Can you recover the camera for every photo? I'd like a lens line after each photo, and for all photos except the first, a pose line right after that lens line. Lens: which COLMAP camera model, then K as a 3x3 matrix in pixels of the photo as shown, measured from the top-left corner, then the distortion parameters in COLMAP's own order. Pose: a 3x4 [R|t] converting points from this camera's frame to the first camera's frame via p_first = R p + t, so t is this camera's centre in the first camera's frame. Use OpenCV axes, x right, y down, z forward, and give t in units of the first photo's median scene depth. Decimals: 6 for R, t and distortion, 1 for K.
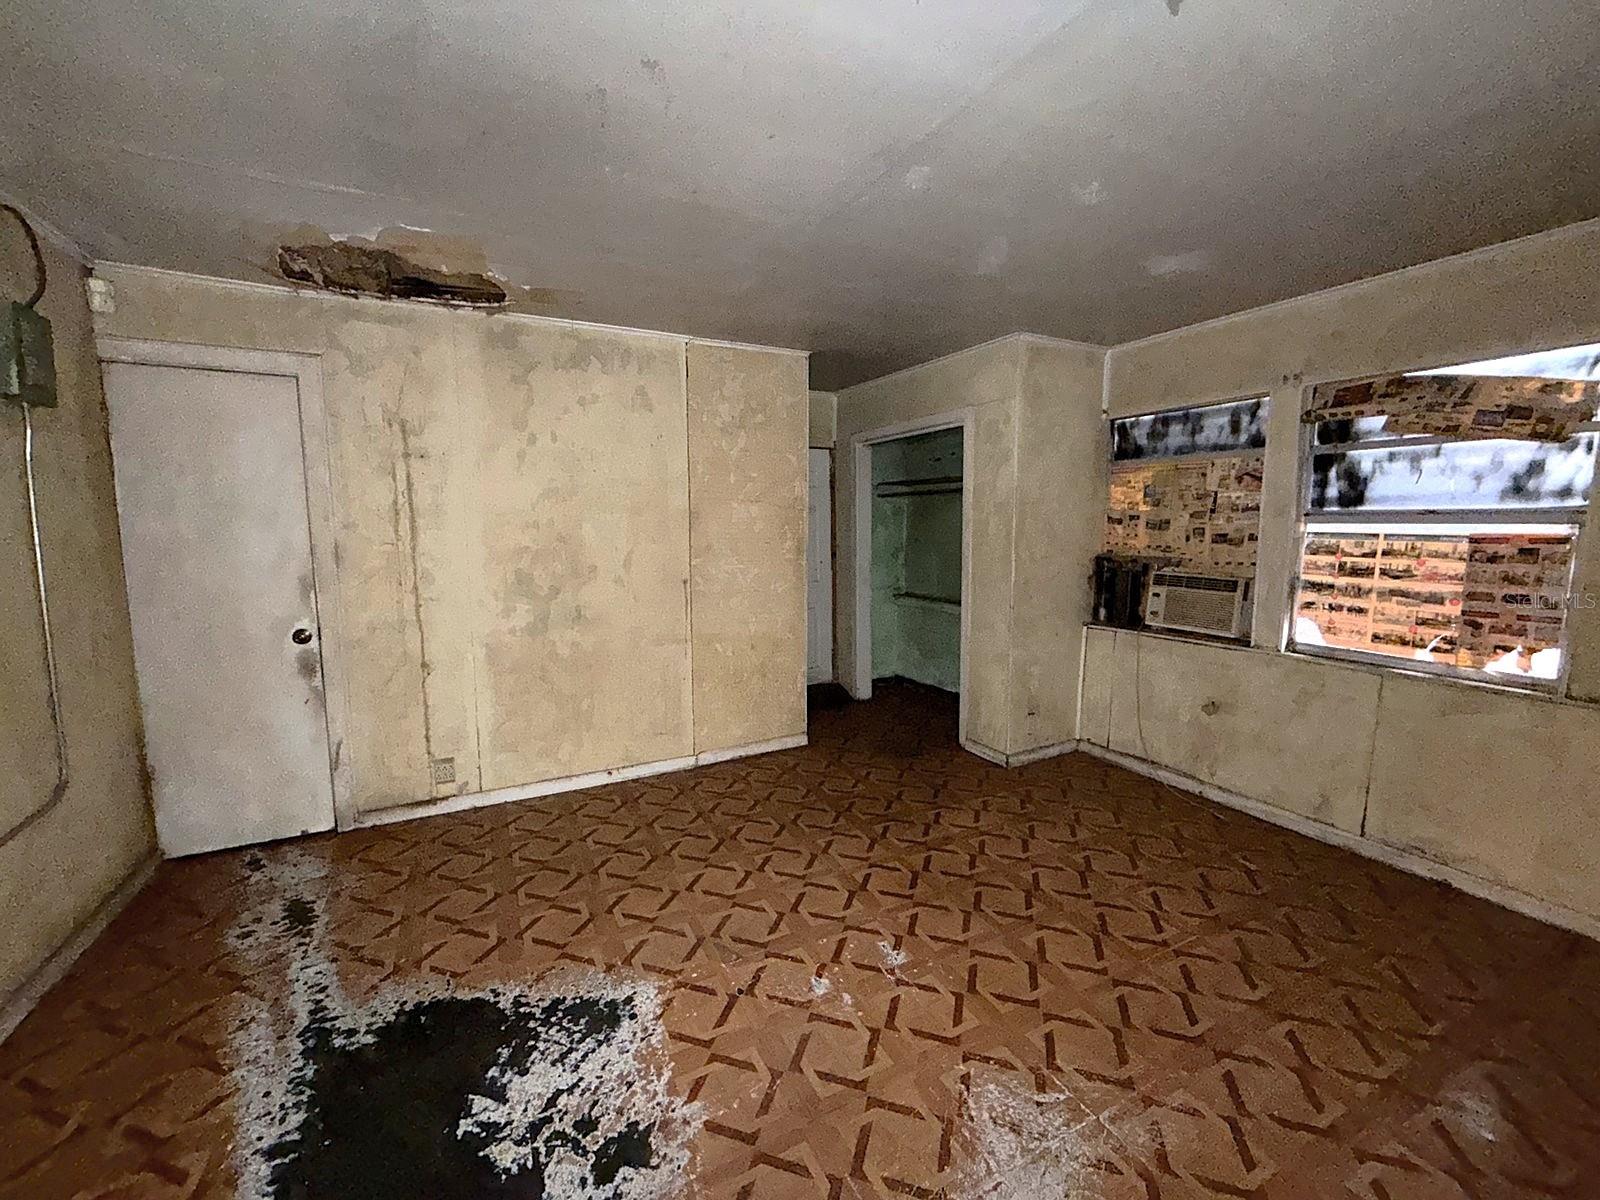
lens RADIAL K [[641.1, 0, 802.9], [0, 641.1, 594.6], [0, 0, 1]] dist [-0.001376, 0.000599]
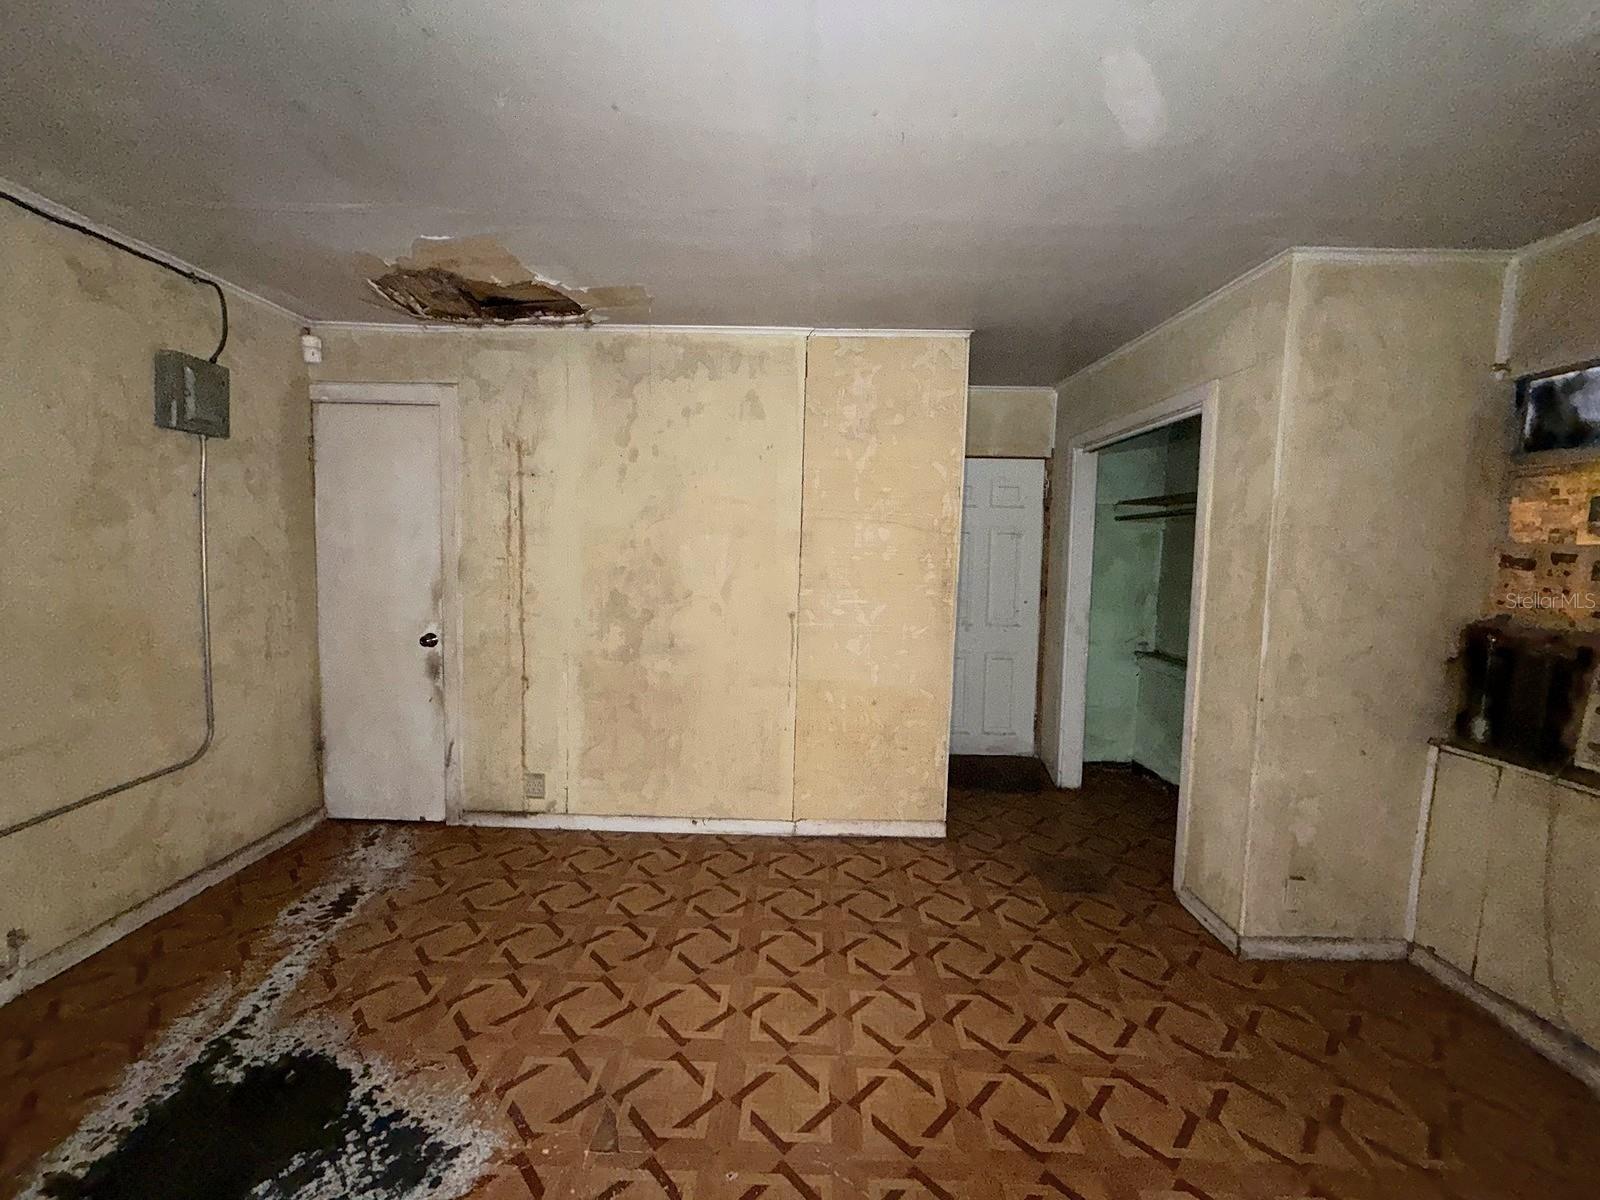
lens RADIAL K [[641.1, 0, 797.9], [0, 641.1, 595.7], [0, 0, 1]] dist [-0.001376, 0.000599]
pose [[0.880569, 0.061030, -0.469971, 0.240709], [-0.078748, 0.996730, -0.018113, -0.034081], [0.467329, 0.052959, 0.882496, 0.272165]]
